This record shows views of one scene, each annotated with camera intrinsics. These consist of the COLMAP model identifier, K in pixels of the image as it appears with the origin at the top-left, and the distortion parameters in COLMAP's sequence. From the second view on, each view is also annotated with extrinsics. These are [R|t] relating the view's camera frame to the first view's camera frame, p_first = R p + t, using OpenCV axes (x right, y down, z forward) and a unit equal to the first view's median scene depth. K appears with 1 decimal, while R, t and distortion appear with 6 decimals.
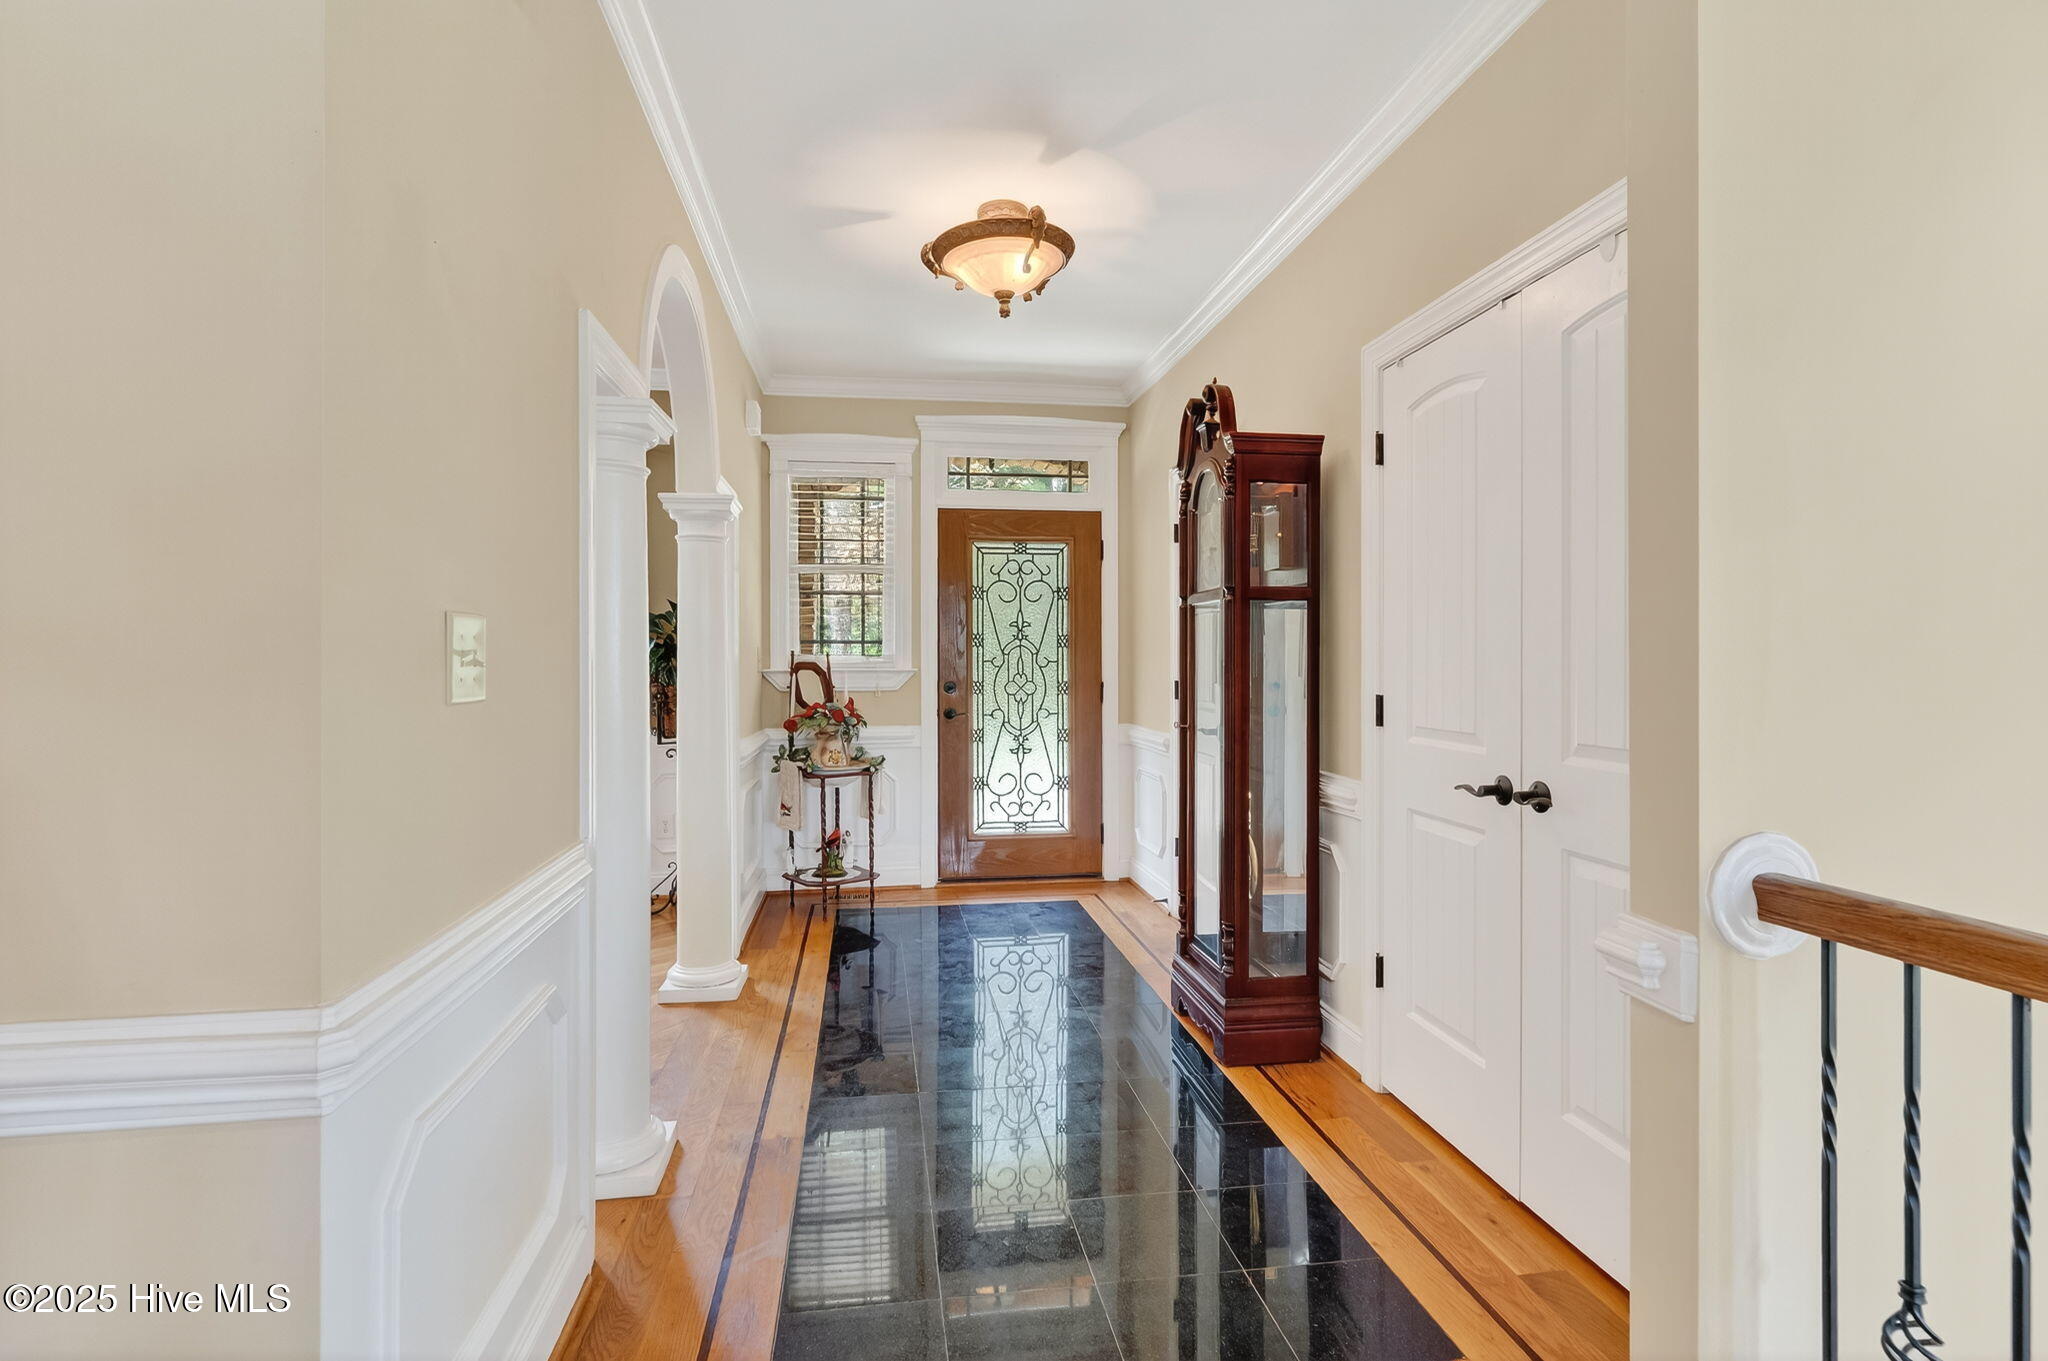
lens RADIAL K [[995.6, 0, 1022.0], [0, 995.6, 658.2], [0, 0, 1]] dist [0.002771, 0.000130]
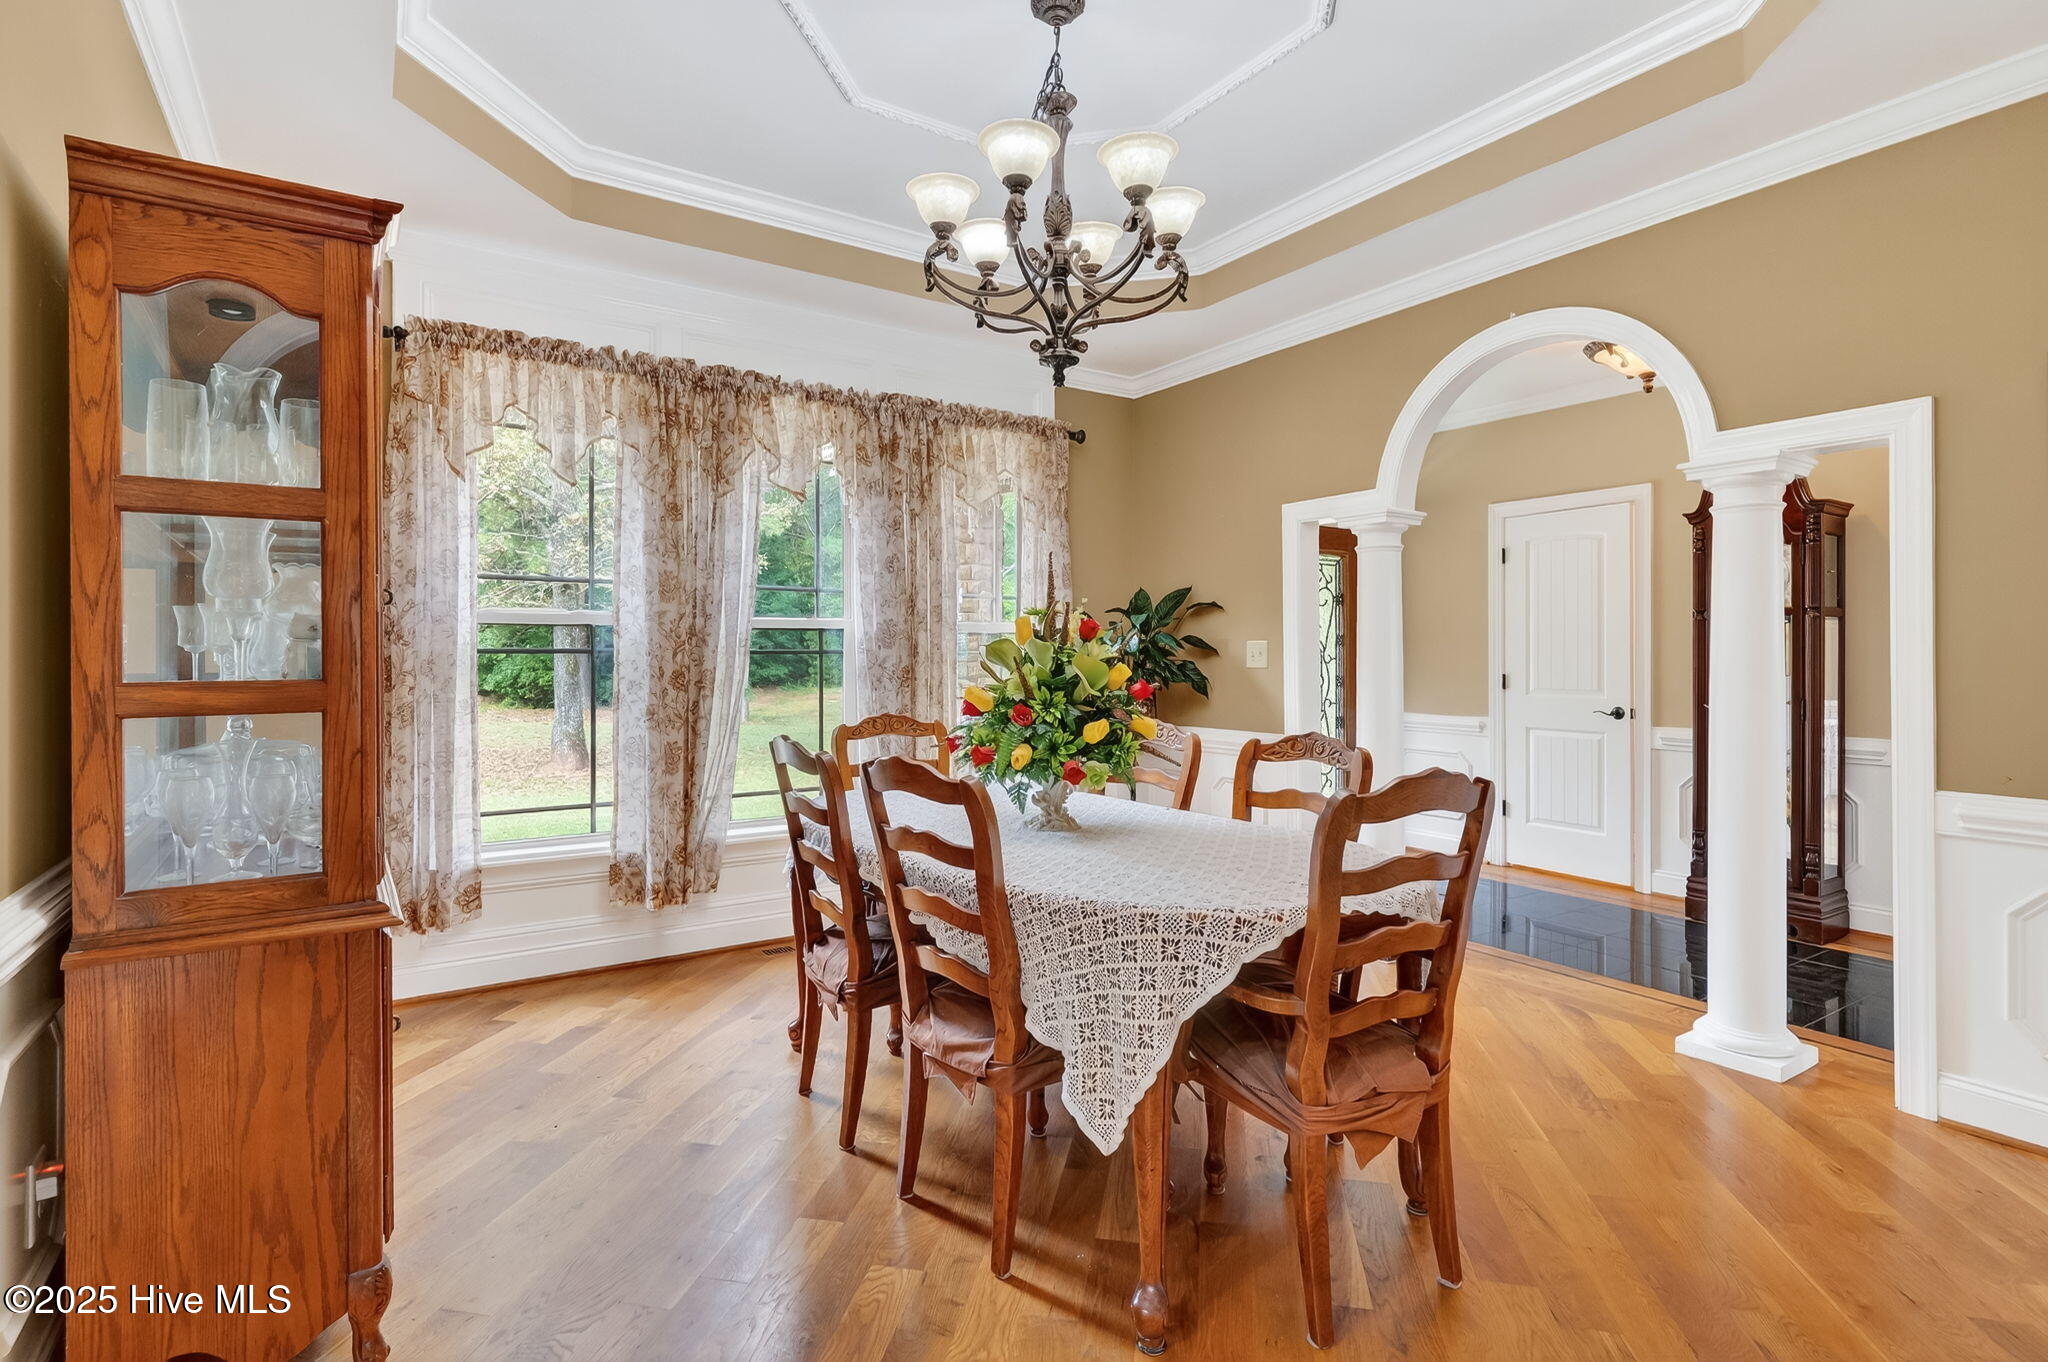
lens RADIAL K [[995.6, 0, 1022.0], [0, 995.6, 658.7], [0, 0, 1]] dist [0.002771, 0.000130]
pose [[0.906270, -0.004972, 0.422670, -1.307392], [0.003555, 0.999985, 0.004142, -0.003870], [-0.422685, -0.002251, 0.906274, 0.167610]]
